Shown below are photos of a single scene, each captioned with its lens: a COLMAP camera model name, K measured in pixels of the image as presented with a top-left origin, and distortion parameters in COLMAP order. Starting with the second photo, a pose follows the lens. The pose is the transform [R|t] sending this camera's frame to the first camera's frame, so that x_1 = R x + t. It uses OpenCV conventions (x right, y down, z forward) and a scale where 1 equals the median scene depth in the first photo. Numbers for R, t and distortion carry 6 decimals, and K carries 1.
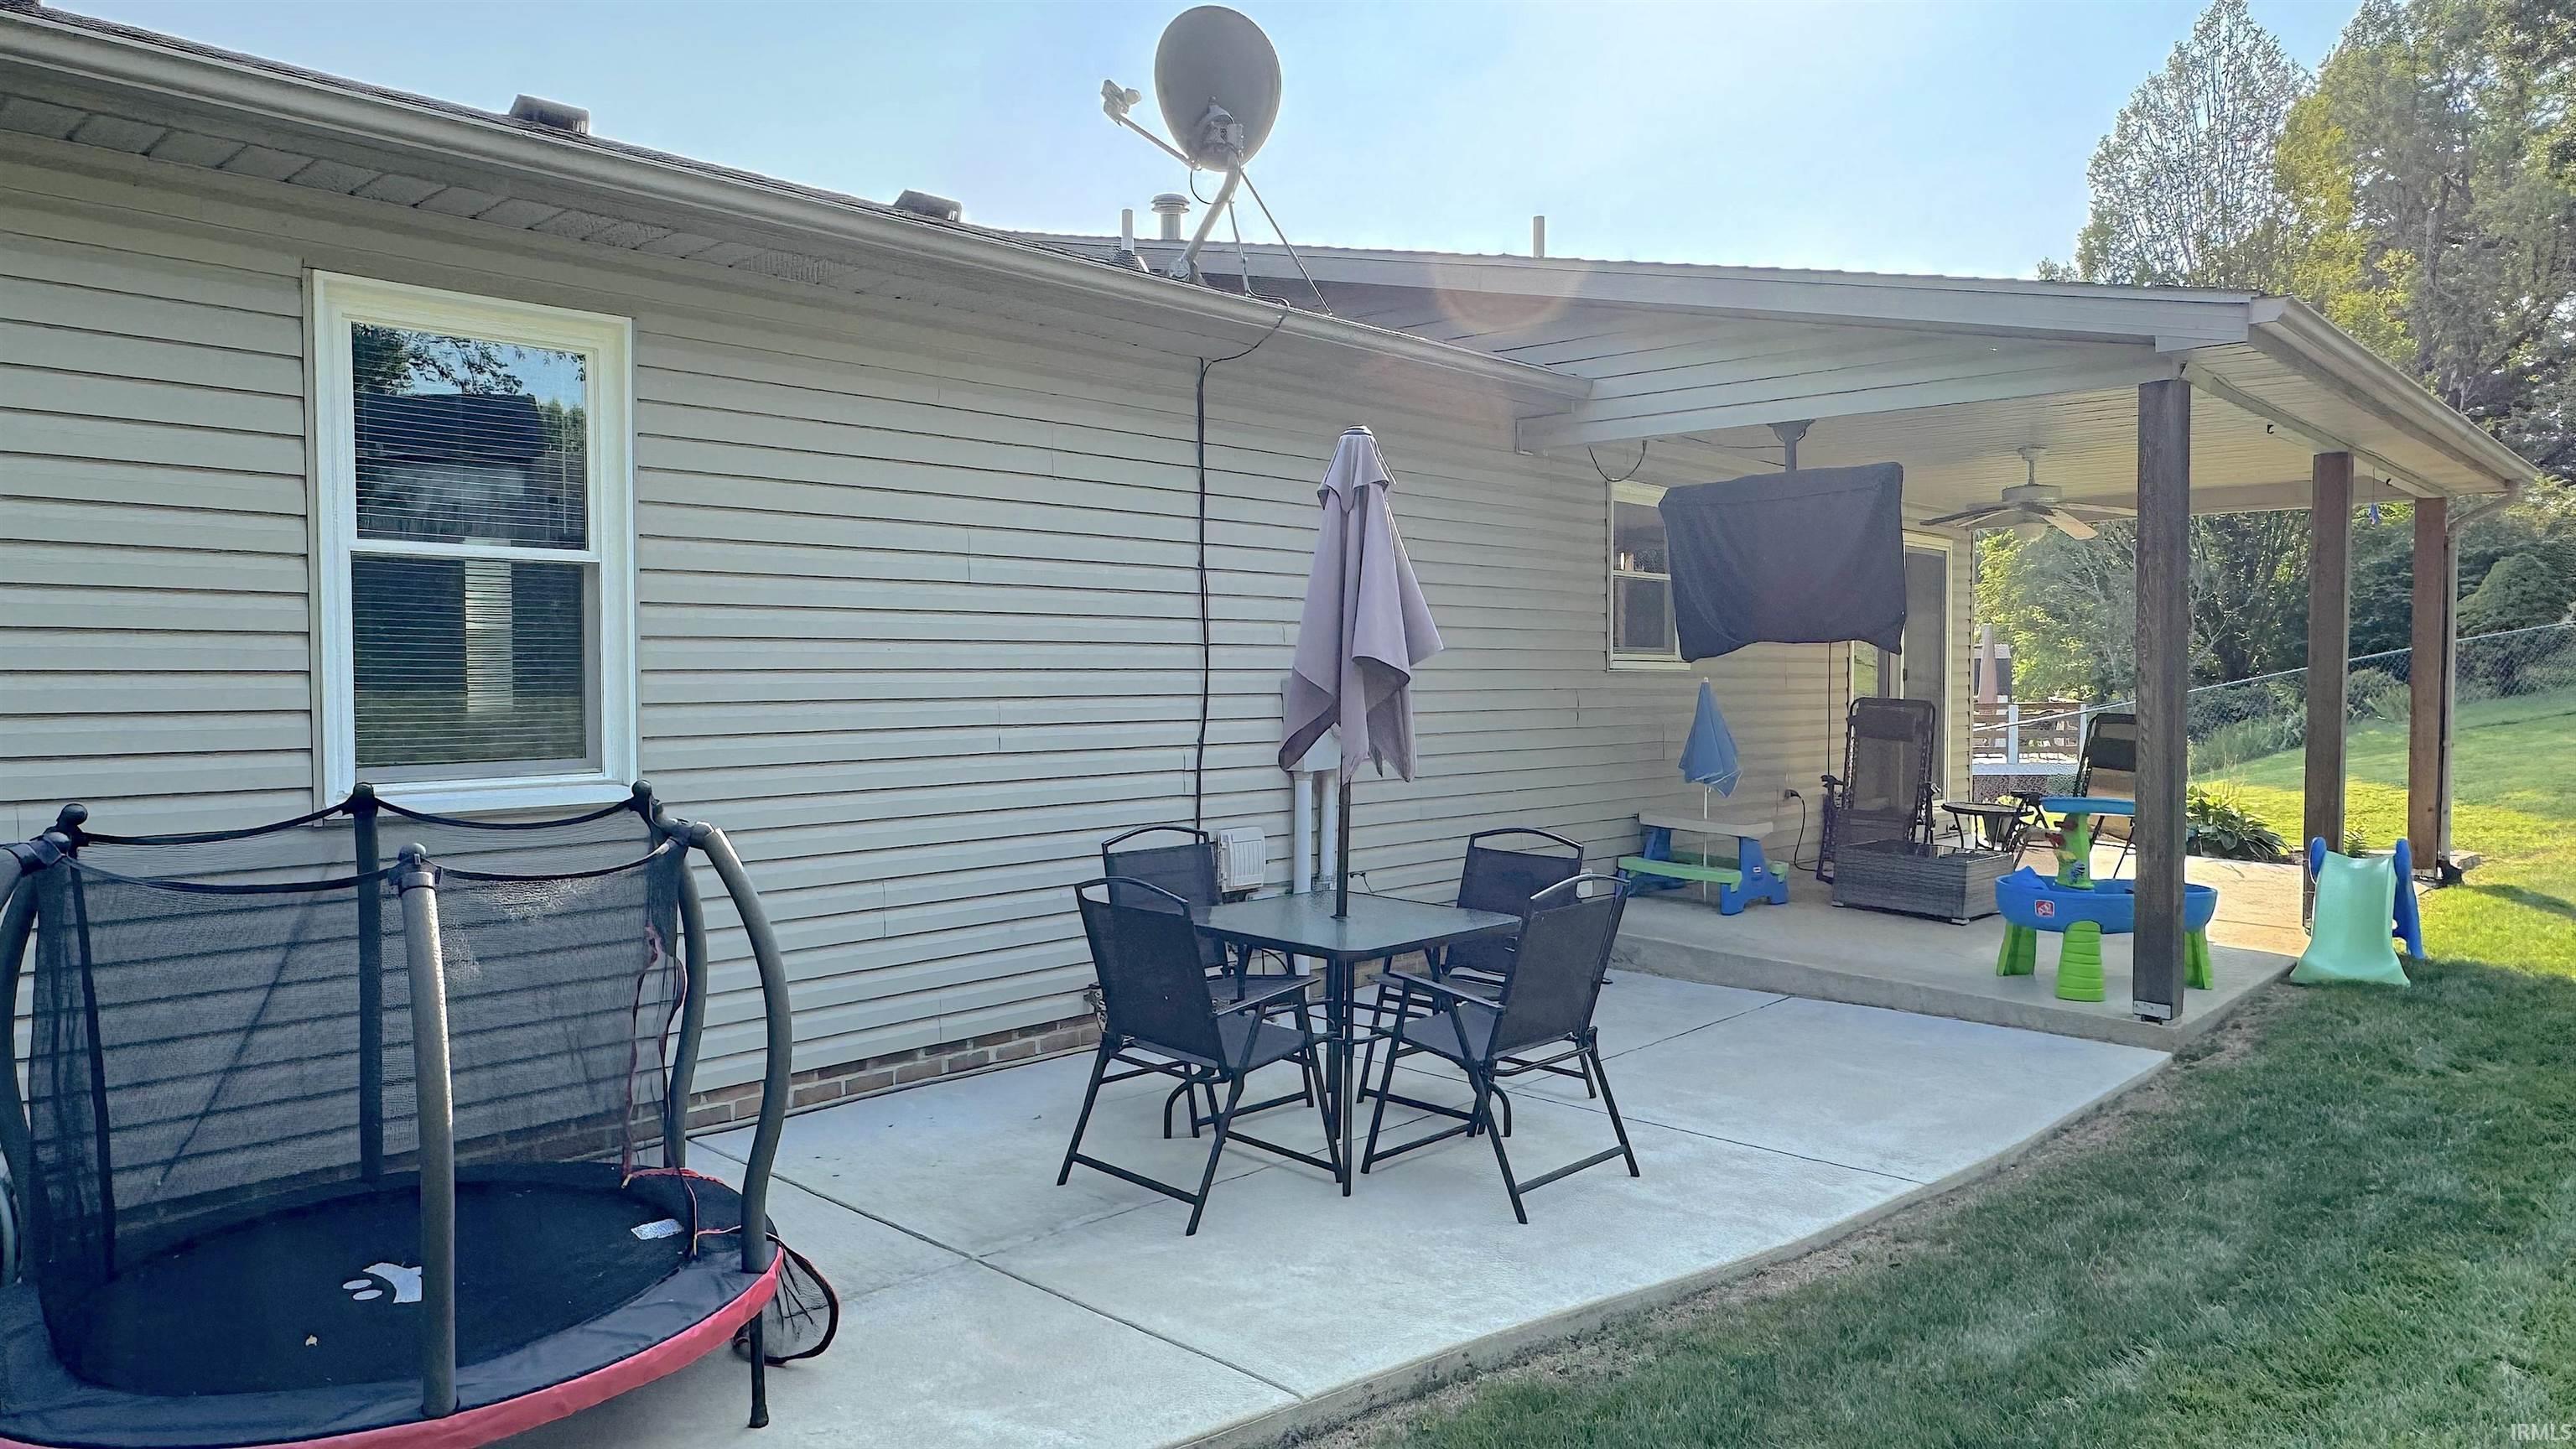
lens RADIAL K [[1633.4, 0, 1284.4], [0, 1633.4, 723.8], [0, 0, 1]] dist [0.001991, -0.004156]
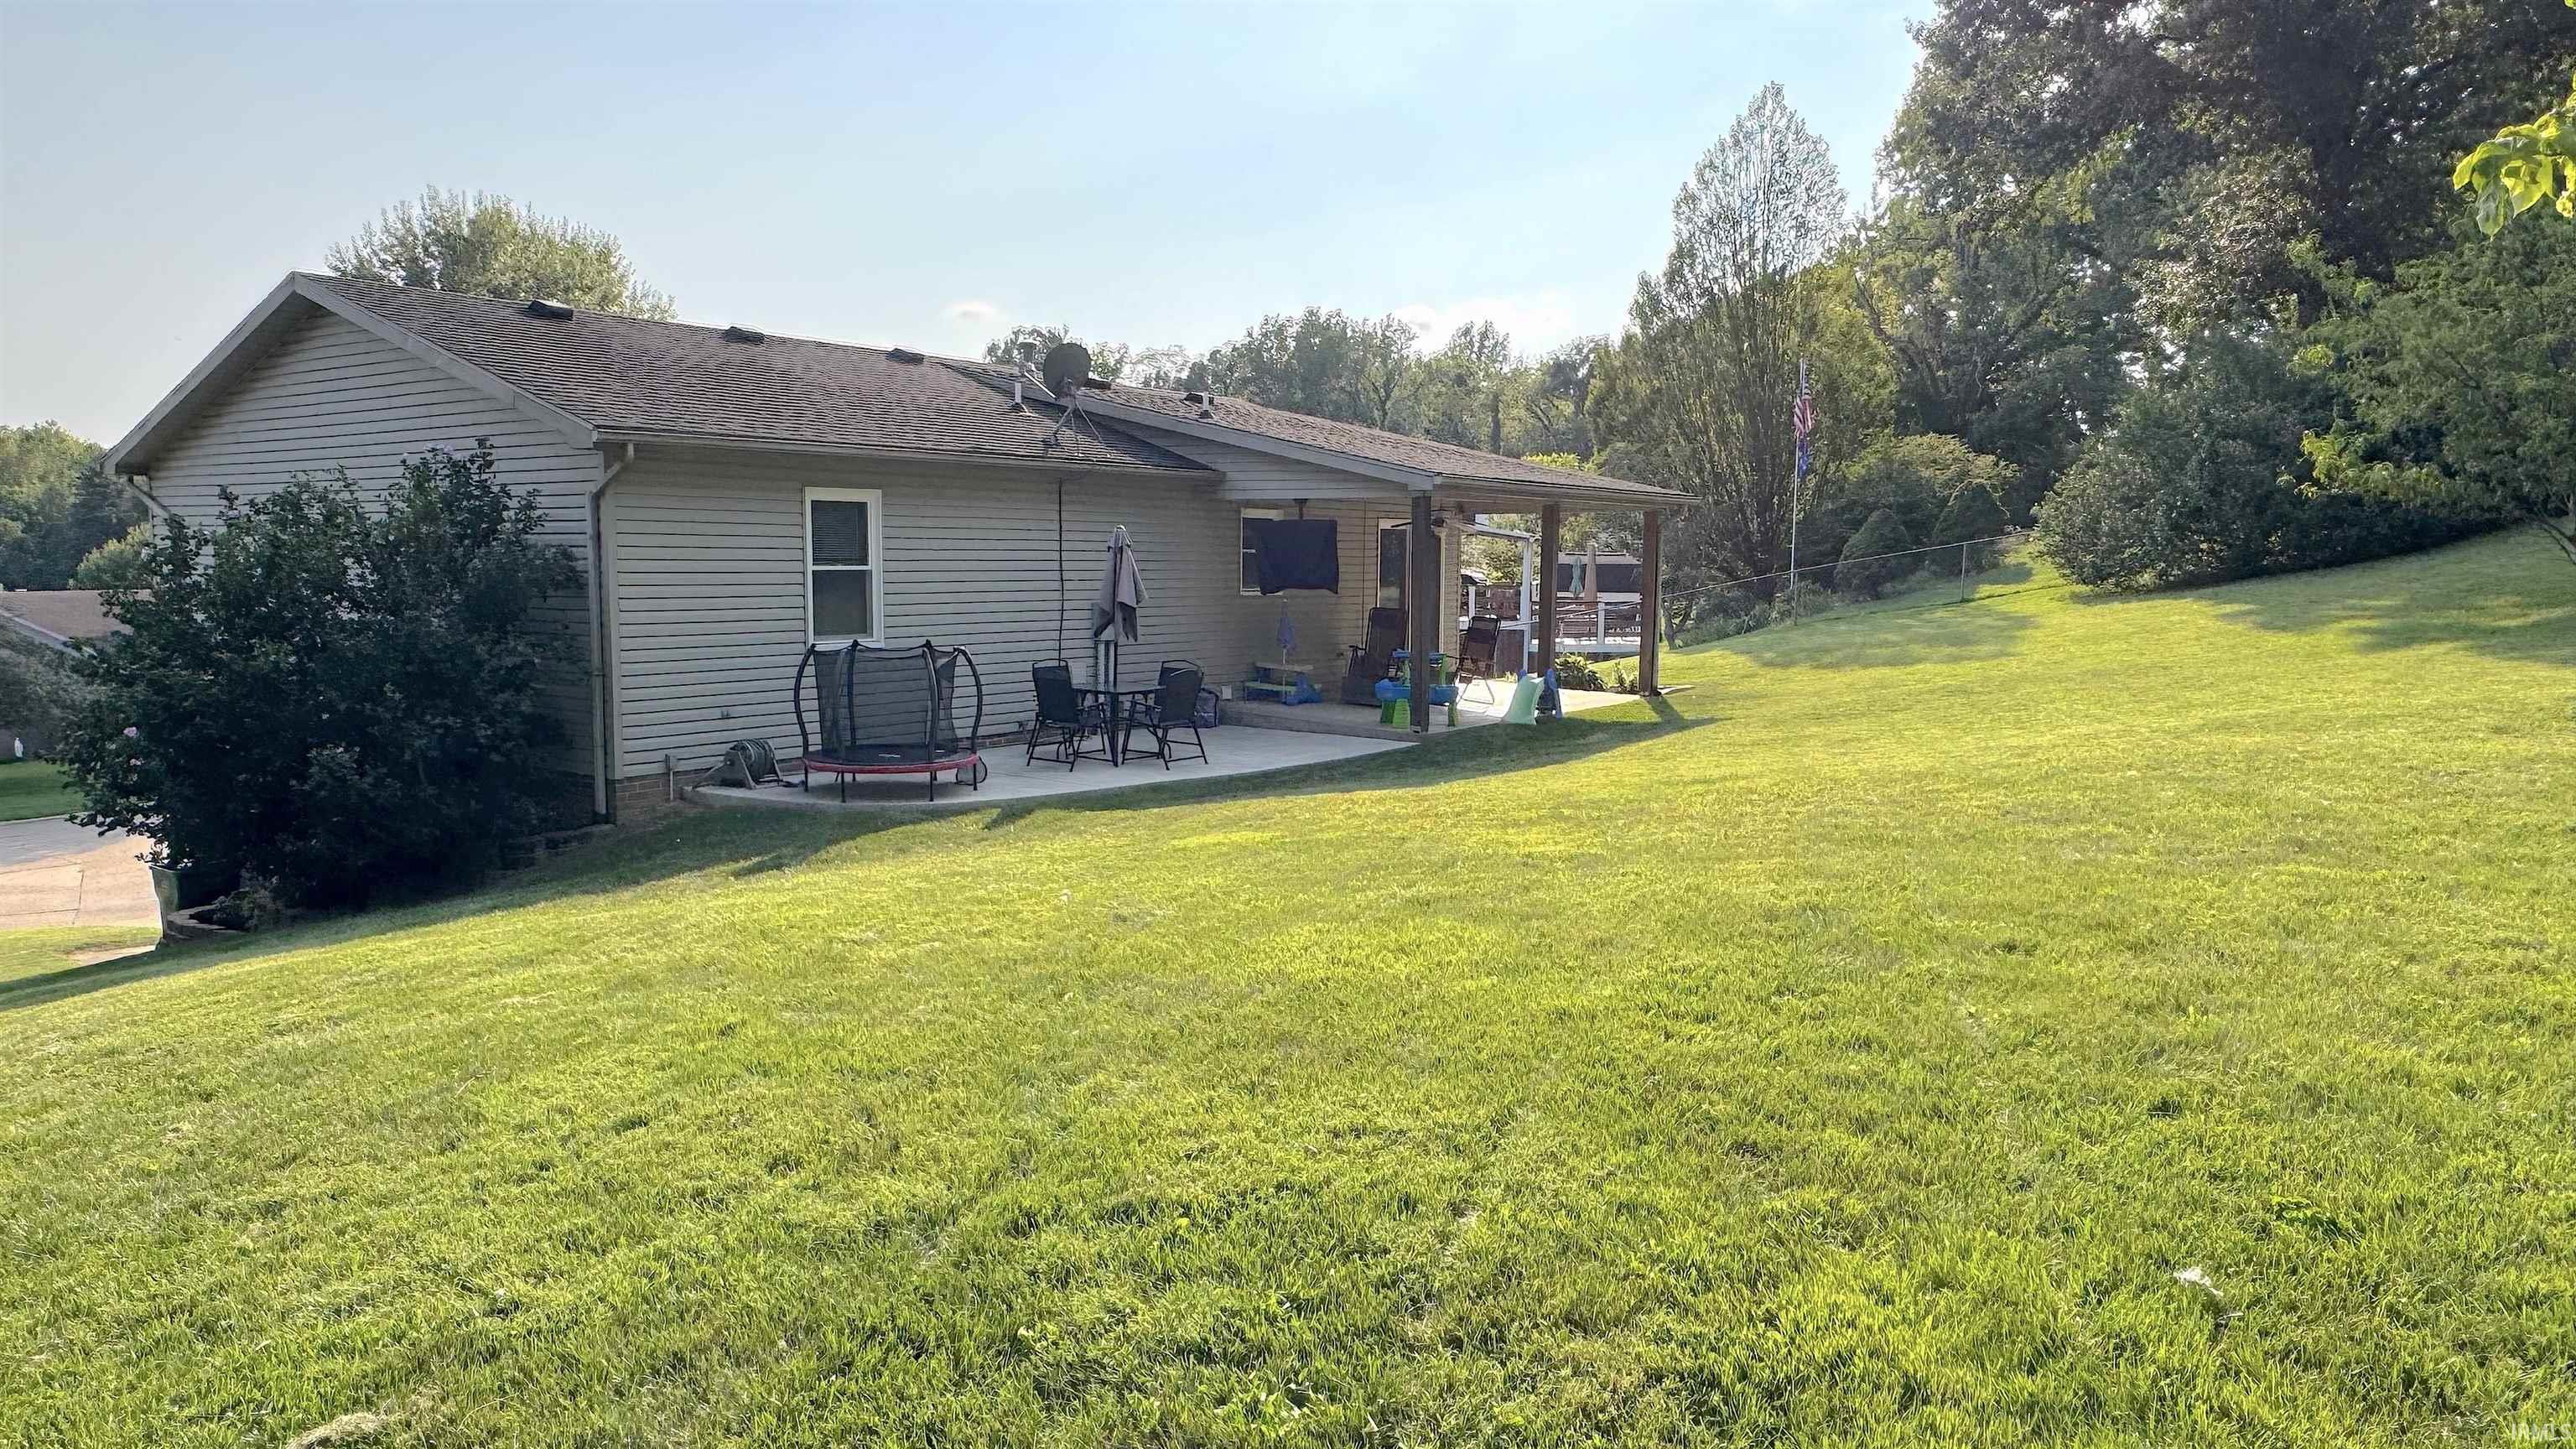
lens RADIAL K [[1633.4, 0, 1288.1], [0, 1633.4, 722.3], [0, 0, 1]] dist [0.001991, -0.004156]
pose [[0.991357, -0.001972, 0.131180, -0.035112], [-0.007361, 0.997476, 0.070625, -0.026379], [-0.130988, -0.070980, 0.988840, -1.636244]]
